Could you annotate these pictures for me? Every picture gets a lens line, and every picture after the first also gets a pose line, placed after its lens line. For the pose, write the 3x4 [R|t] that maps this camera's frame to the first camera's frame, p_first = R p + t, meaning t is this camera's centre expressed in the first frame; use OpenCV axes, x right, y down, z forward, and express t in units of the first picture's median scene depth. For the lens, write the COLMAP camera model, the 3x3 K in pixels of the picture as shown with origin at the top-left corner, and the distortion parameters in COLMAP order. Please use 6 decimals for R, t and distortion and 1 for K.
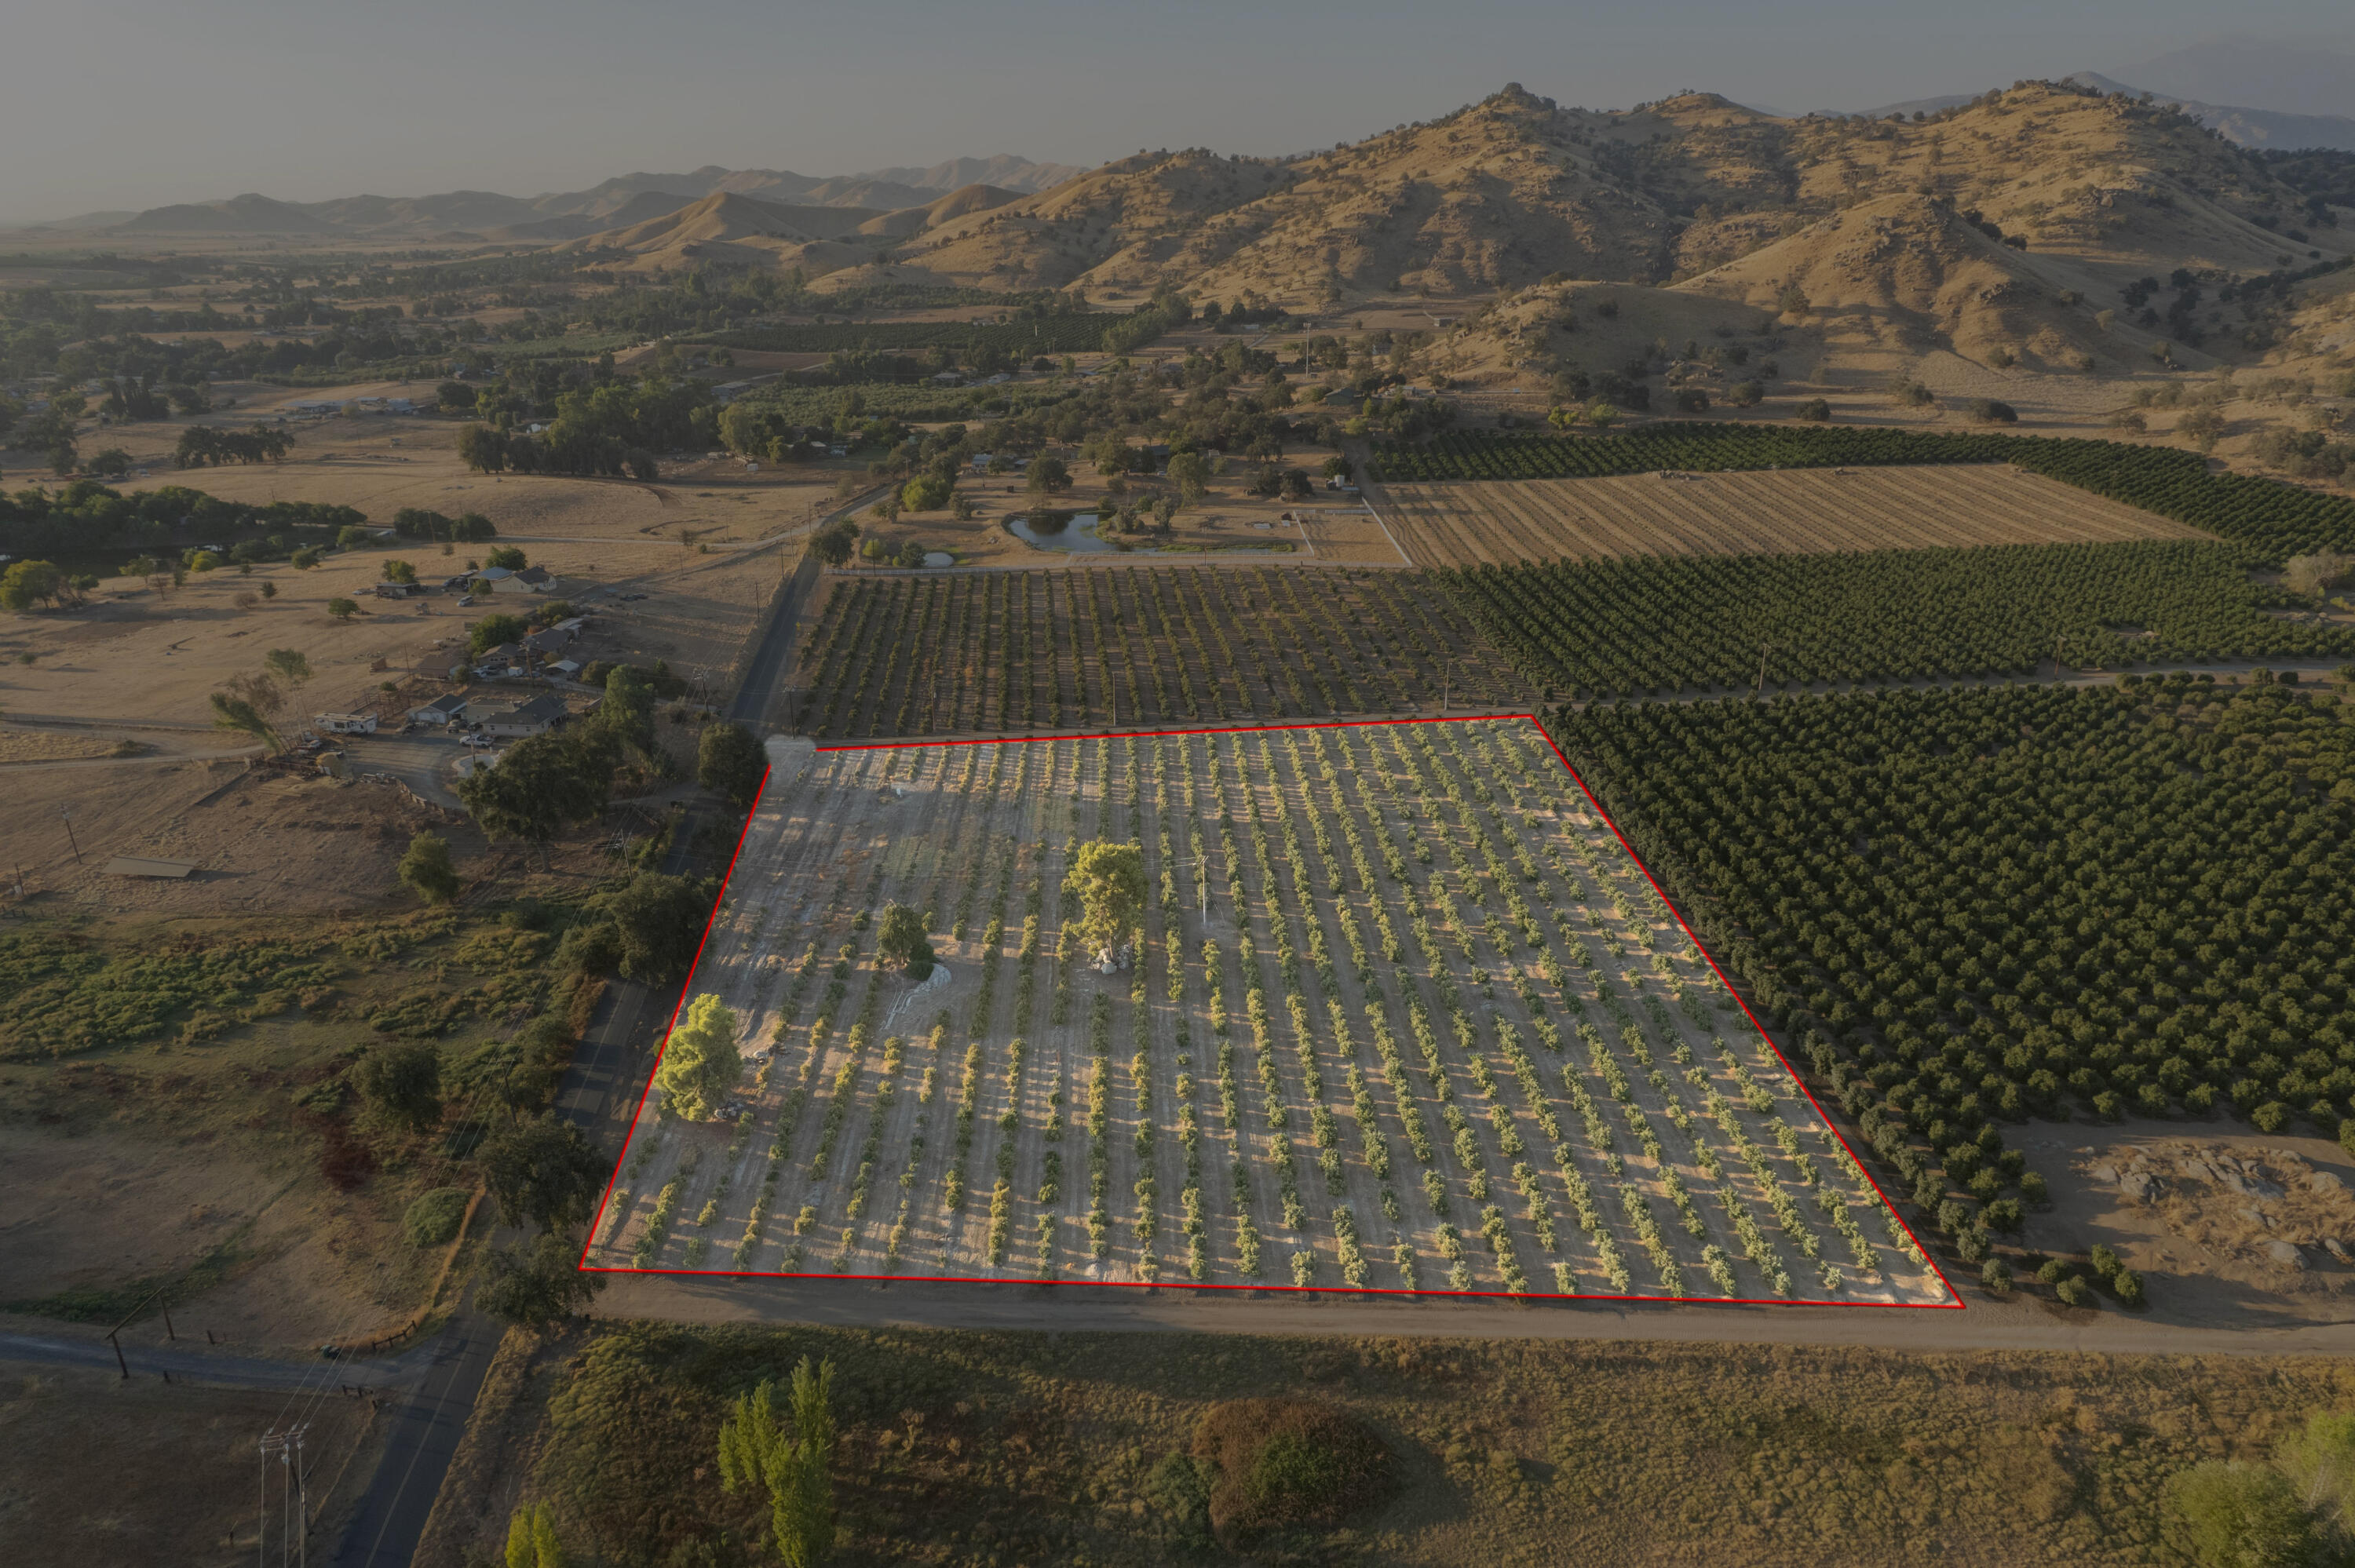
lens RADIAL K [[1504.6, 0, 1198.8], [0, 1504.6, 791.8], [0, 0, 1]] dist [-0.073000, 0.075729]
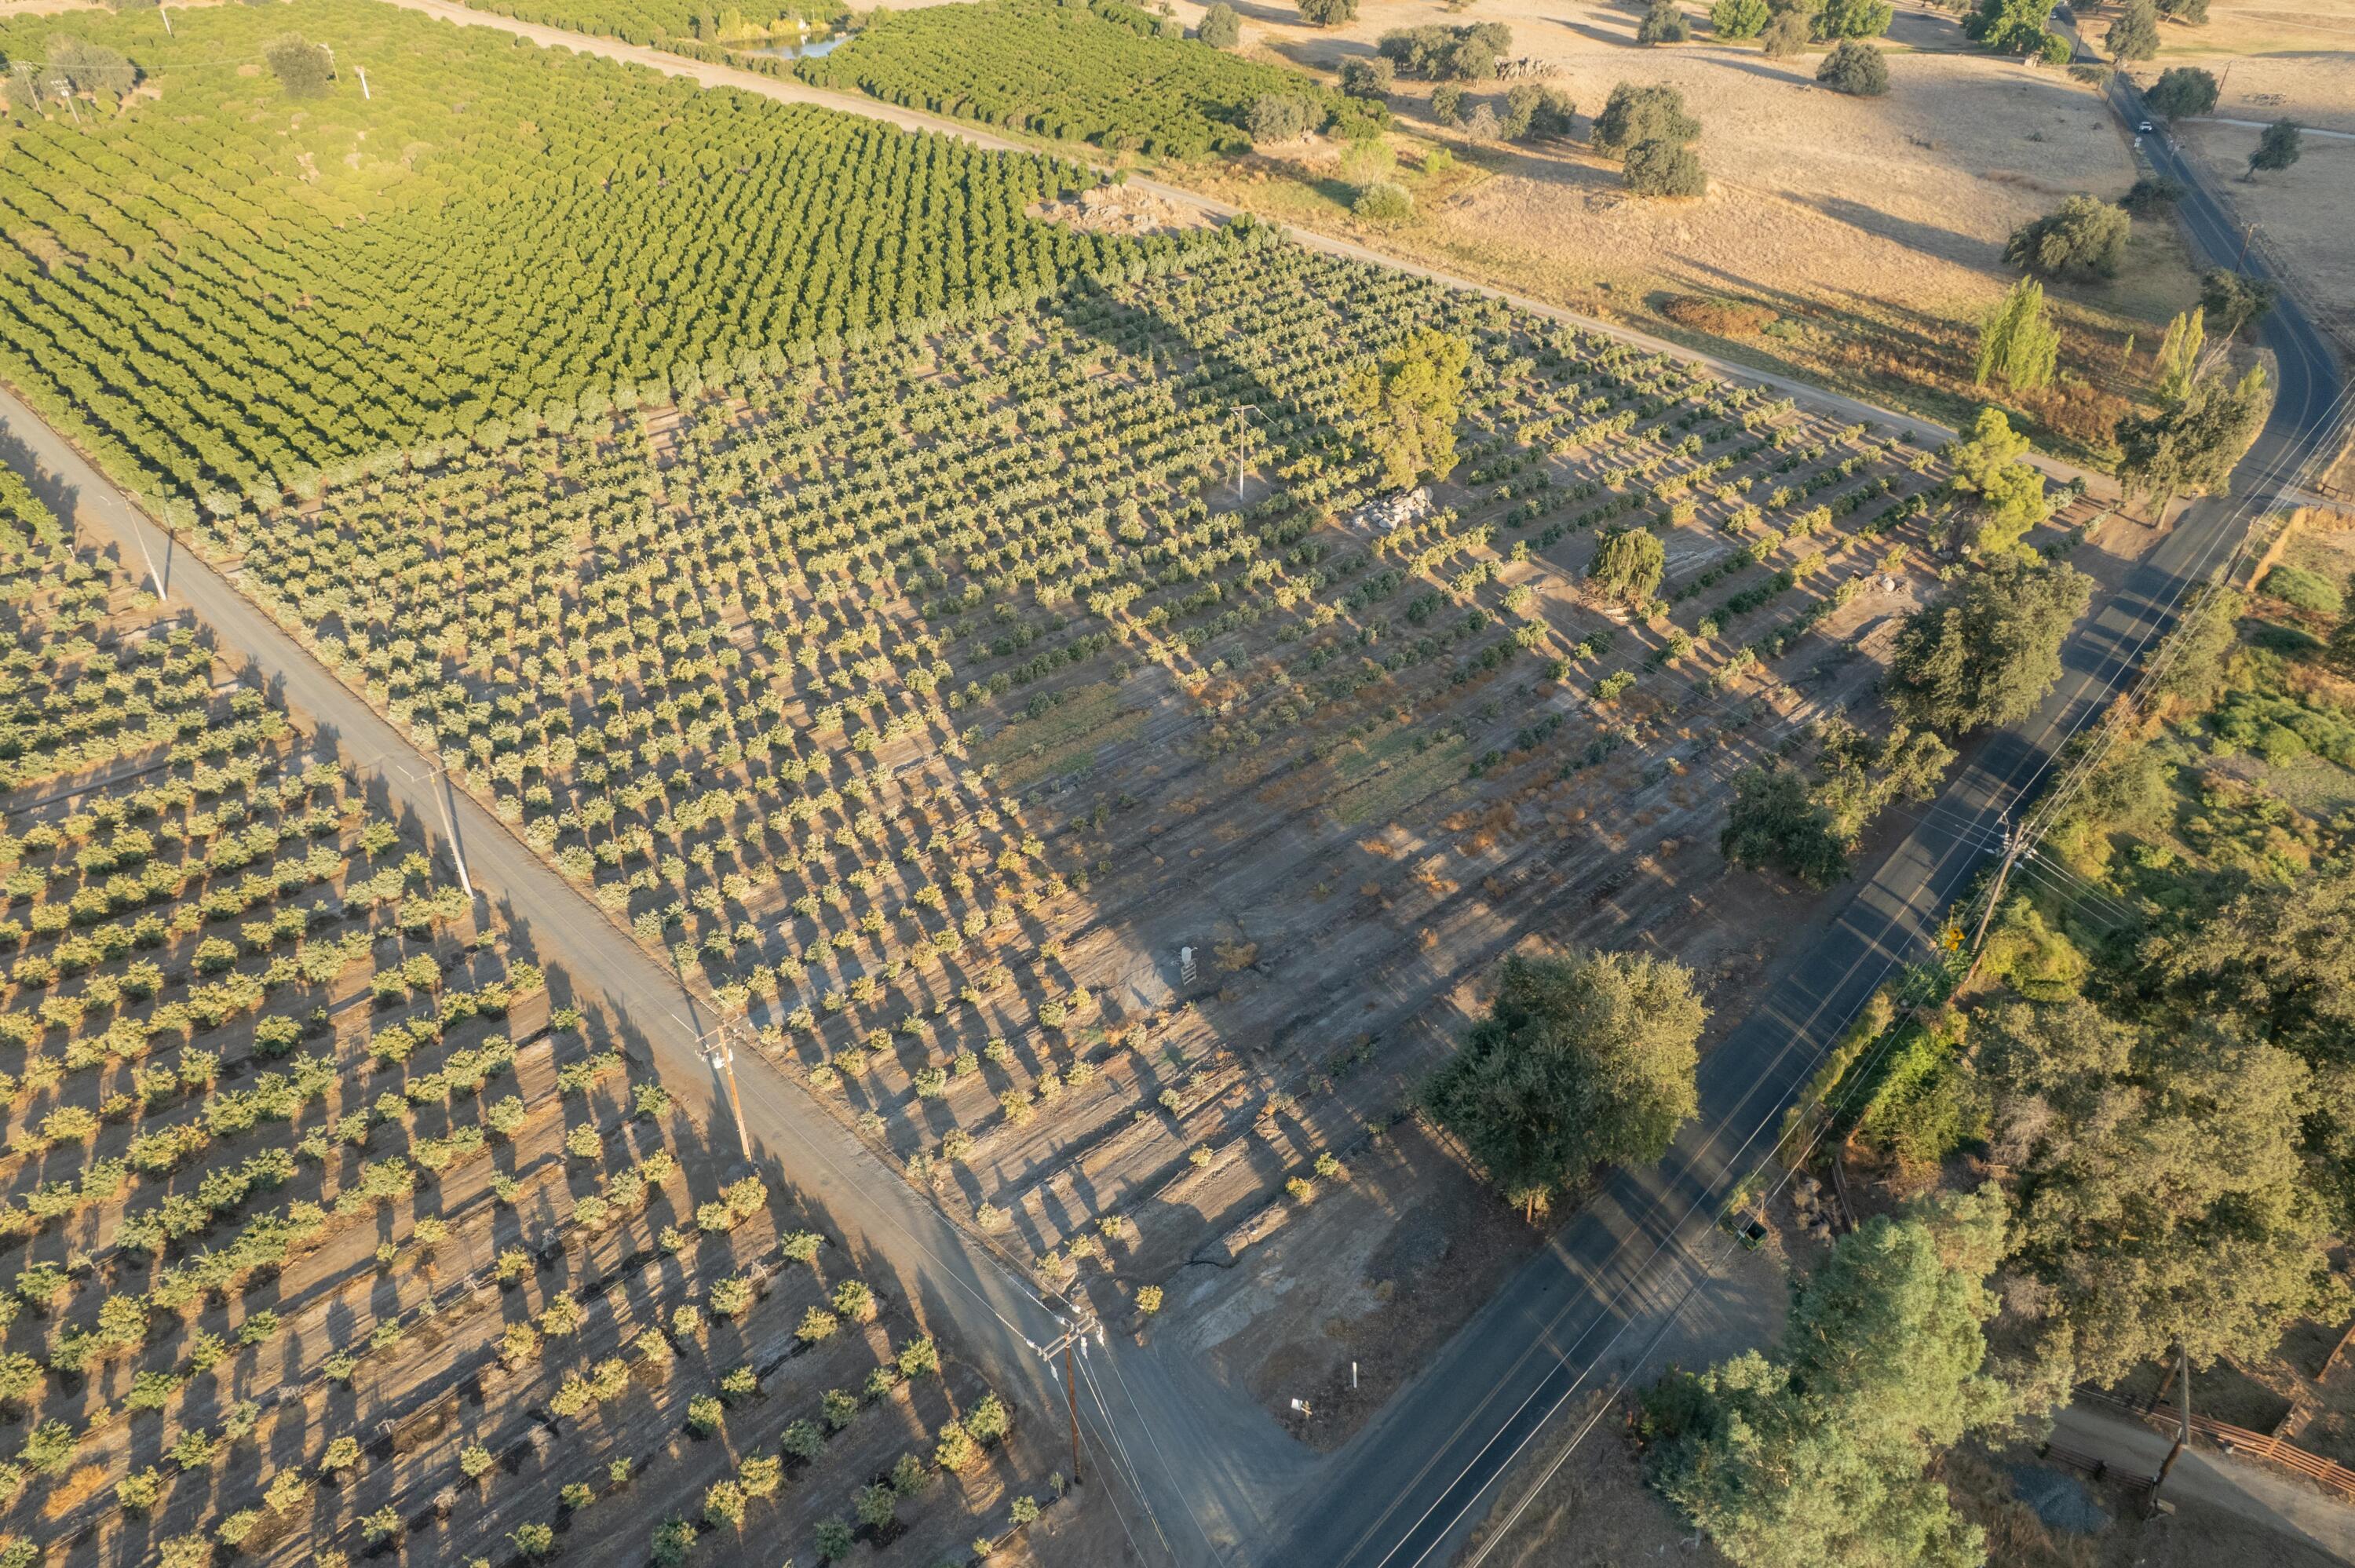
lens RADIAL K [[1504.6, 0, 1182.7], [0, 1504.6, 792.2], [0, 0, 1]] dist [-0.073000, 0.075729]
pose [[-0.632255, -0.423992, 0.648448, -0.456075], [0.300056, 0.637643, 0.709491, -0.313124], [-0.714297, 0.643150, -0.275931, 1.142148]]
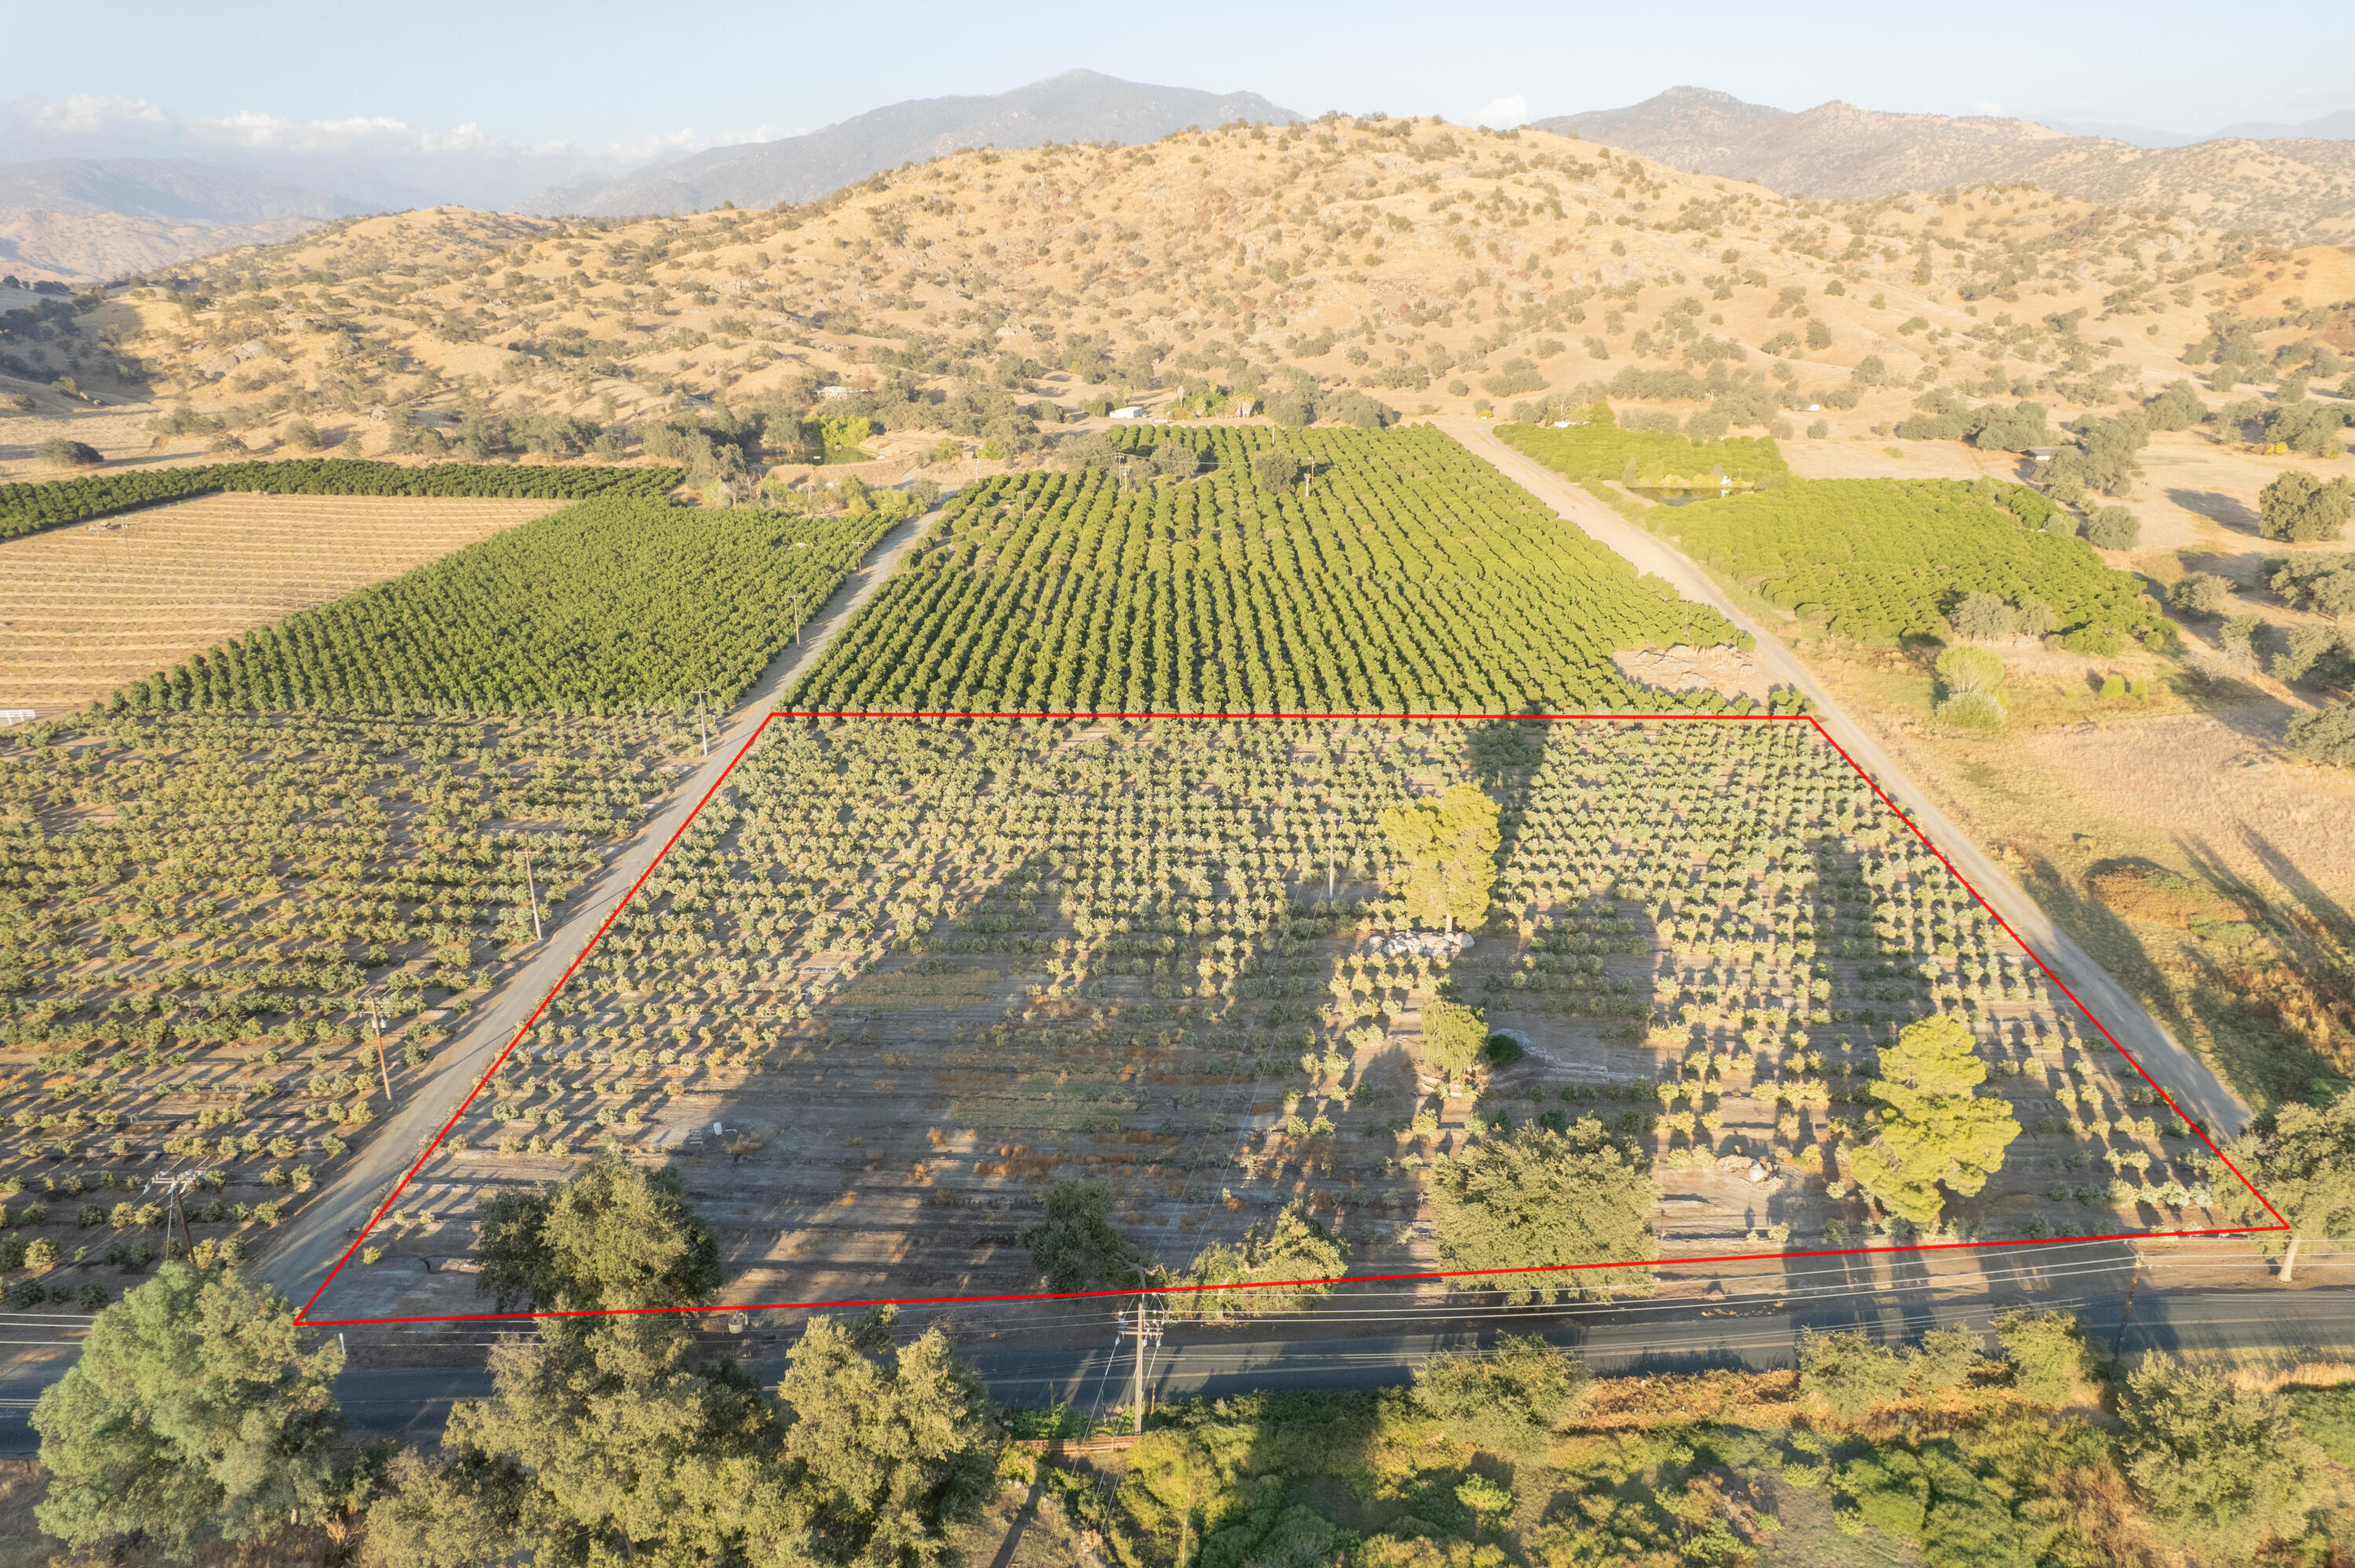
lens RADIAL K [[1504.6, 0, 1195.2], [0, 1504.6, 782.0], [0, 0, 1]] dist [-0.073000, 0.075729]
pose [[0.069074, -0.309039, 0.948538, -0.652552], [0.371184, 0.890506, 0.263101, -0.181080], [-0.925987, 0.333908, 0.176221, 0.777800]]
